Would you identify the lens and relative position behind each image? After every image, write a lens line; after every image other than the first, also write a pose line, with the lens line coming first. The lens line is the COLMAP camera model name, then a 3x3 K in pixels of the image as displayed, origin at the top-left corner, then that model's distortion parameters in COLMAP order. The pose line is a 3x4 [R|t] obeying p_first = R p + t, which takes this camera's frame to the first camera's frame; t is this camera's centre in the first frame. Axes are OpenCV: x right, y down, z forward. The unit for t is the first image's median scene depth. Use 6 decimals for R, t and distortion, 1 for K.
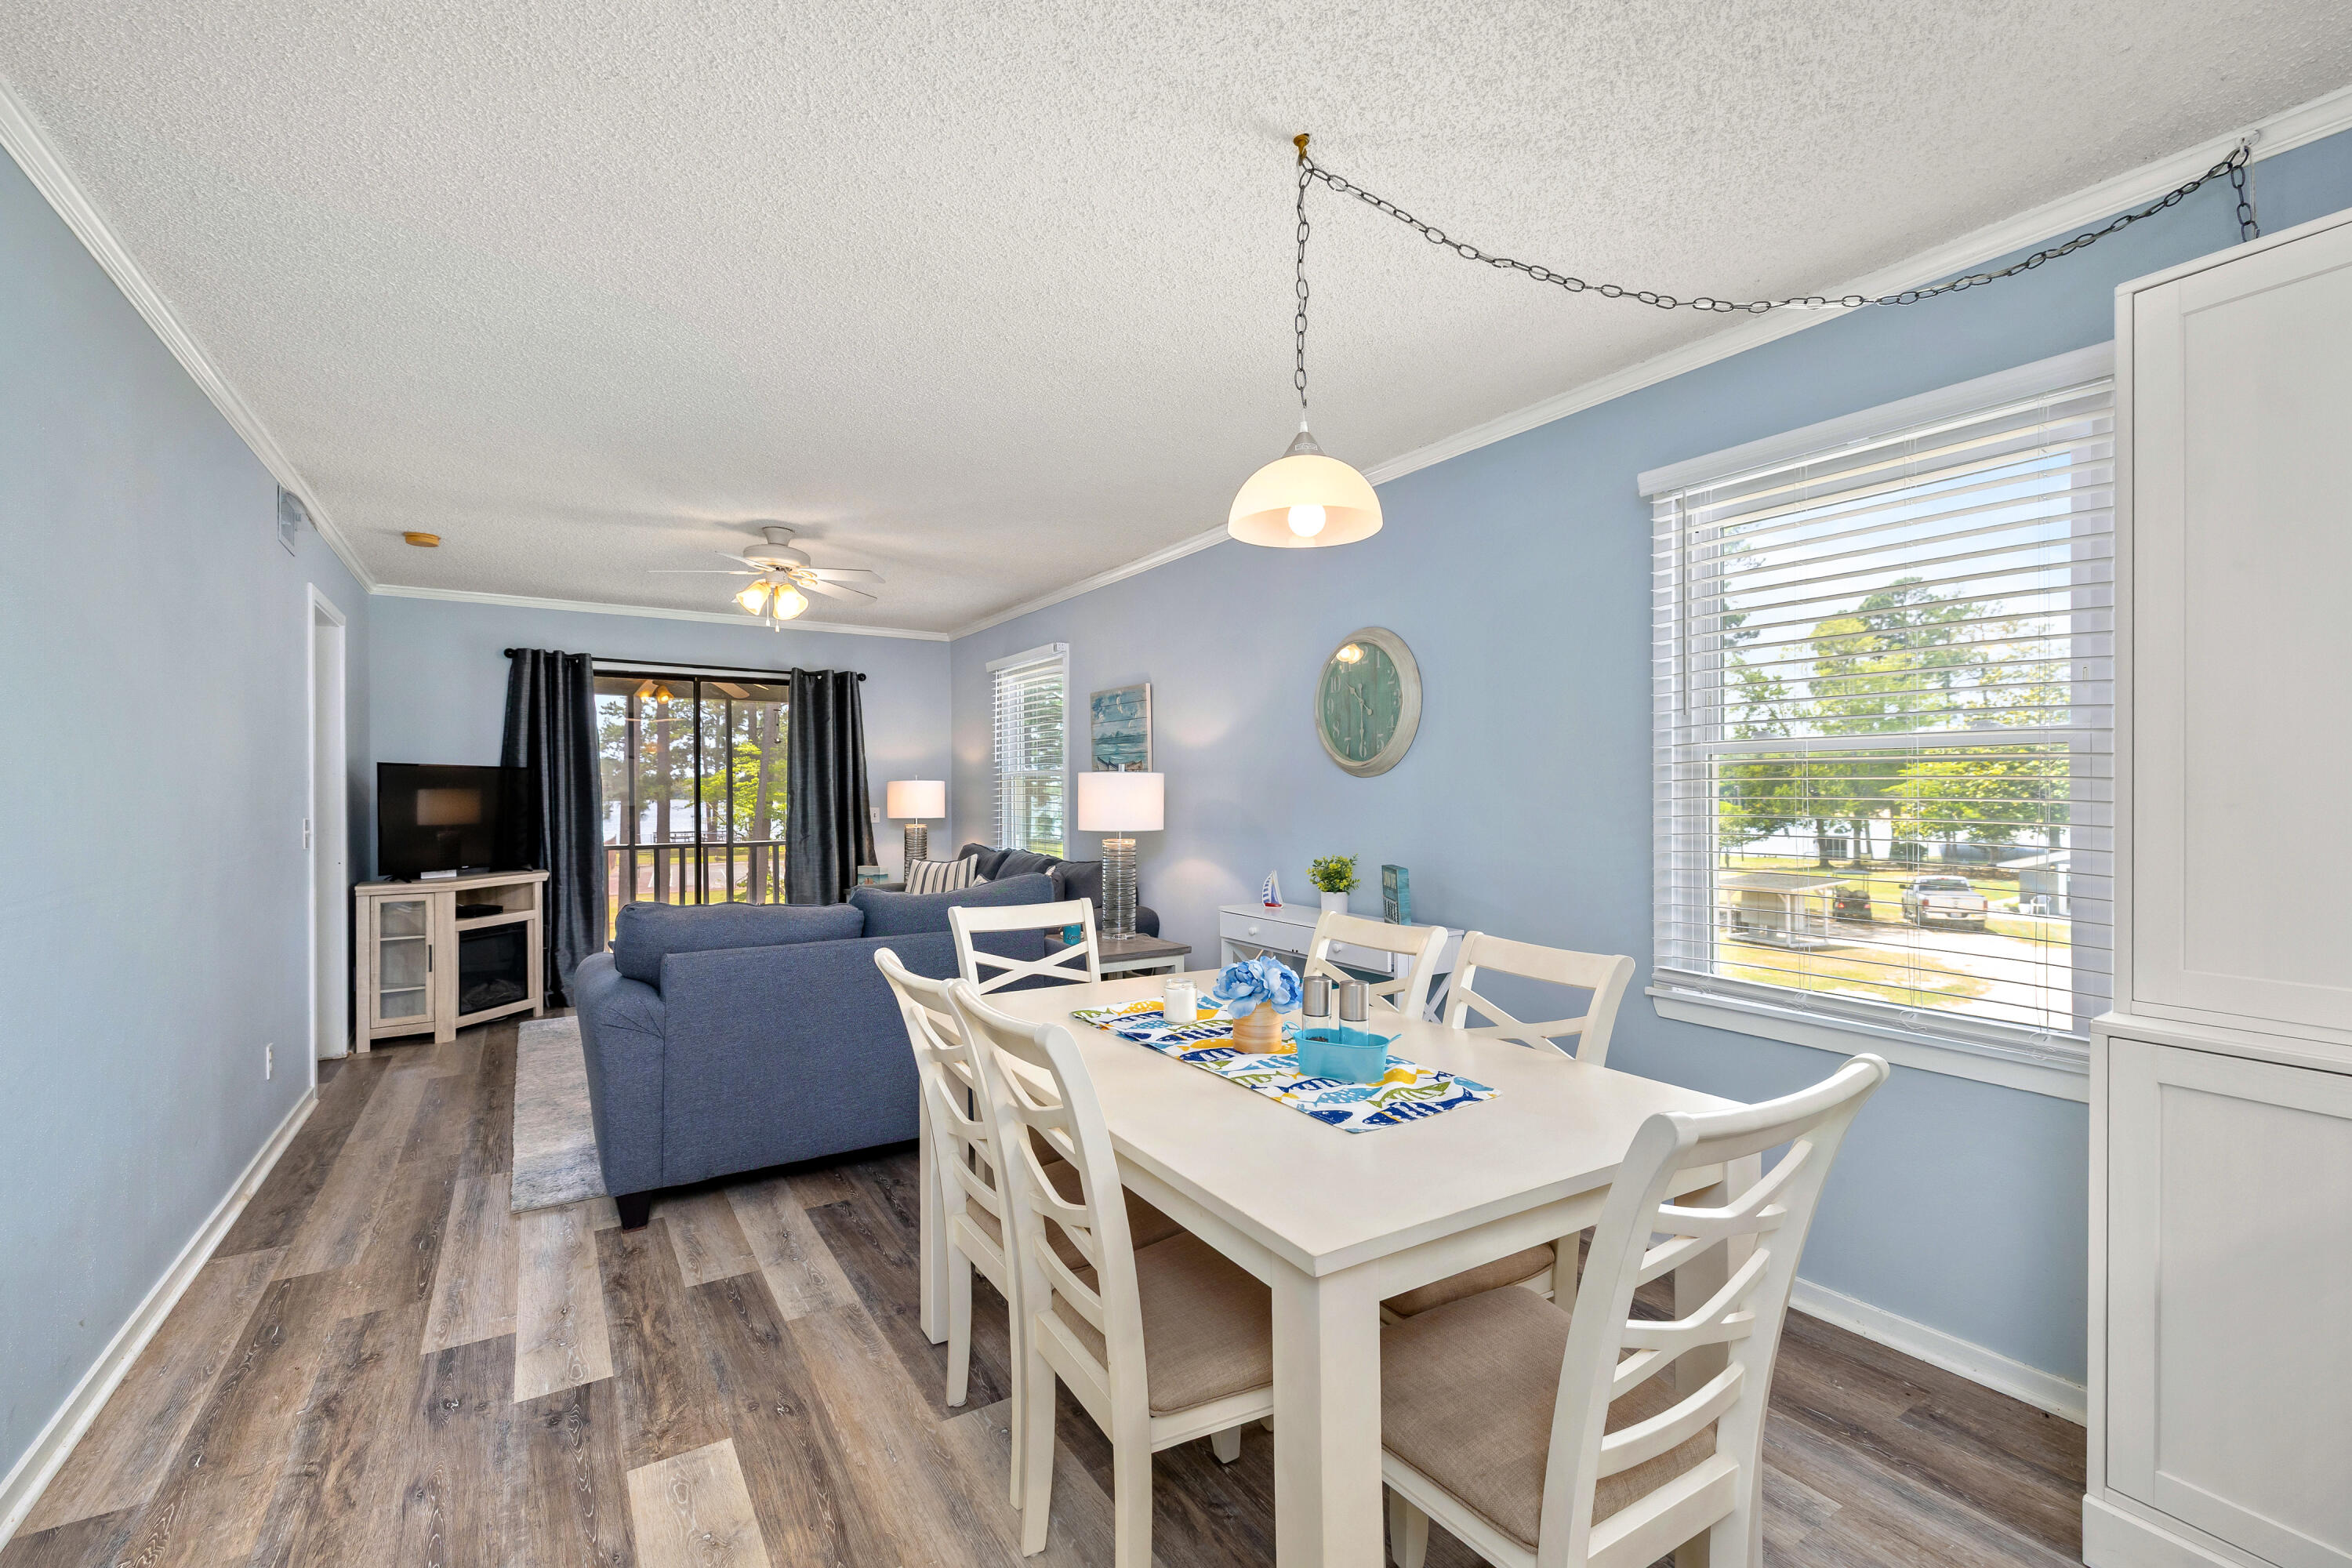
lens RADIAL K [[1015.5, 0, 1179.4], [0, 1015.5, 789.8], [0, 0, 1]] dist [0.008149, -0.000330]
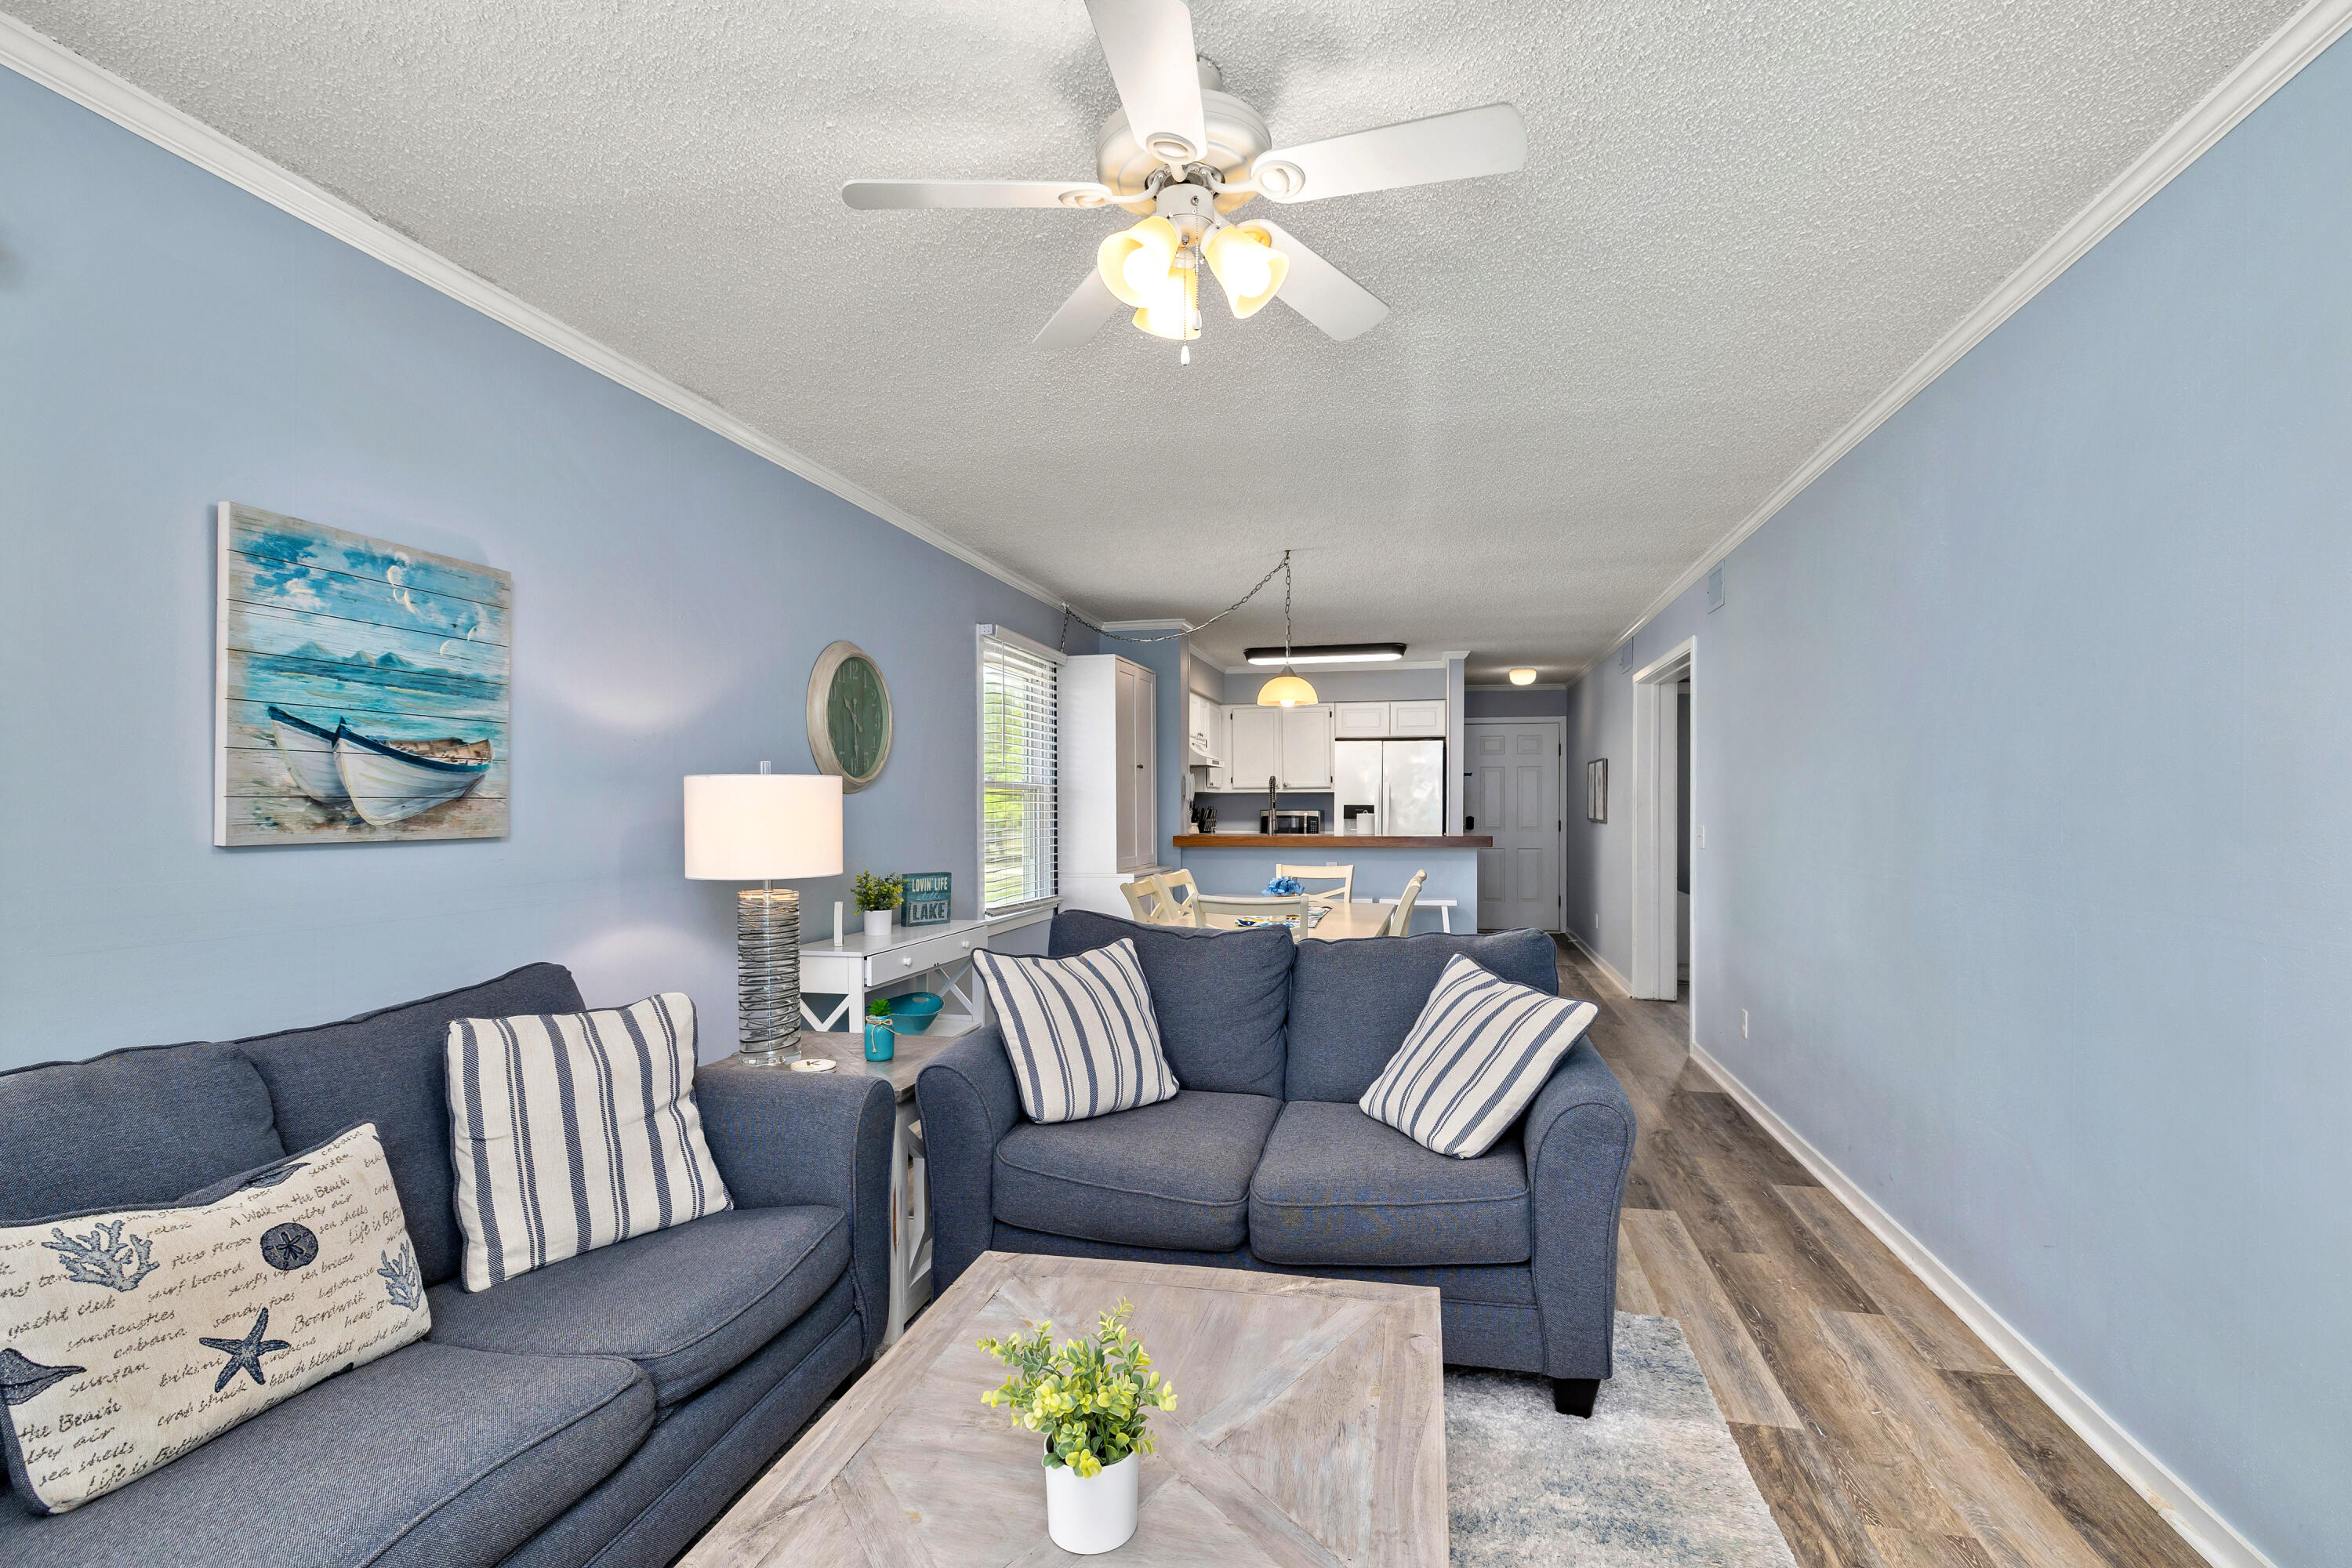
lens RADIAL K [[1114.1, 0, 1186.2], [0, 1114.1, 802.7], [0, 0, 1]] dist [0.000839, 0.000209]
pose [[-0.709706, 0.006405, 0.704469, -0.564930], [0.003750, 0.999979, -0.005314, 0.002481], [-0.704488, -0.001130, -0.709715, 1.070422]]
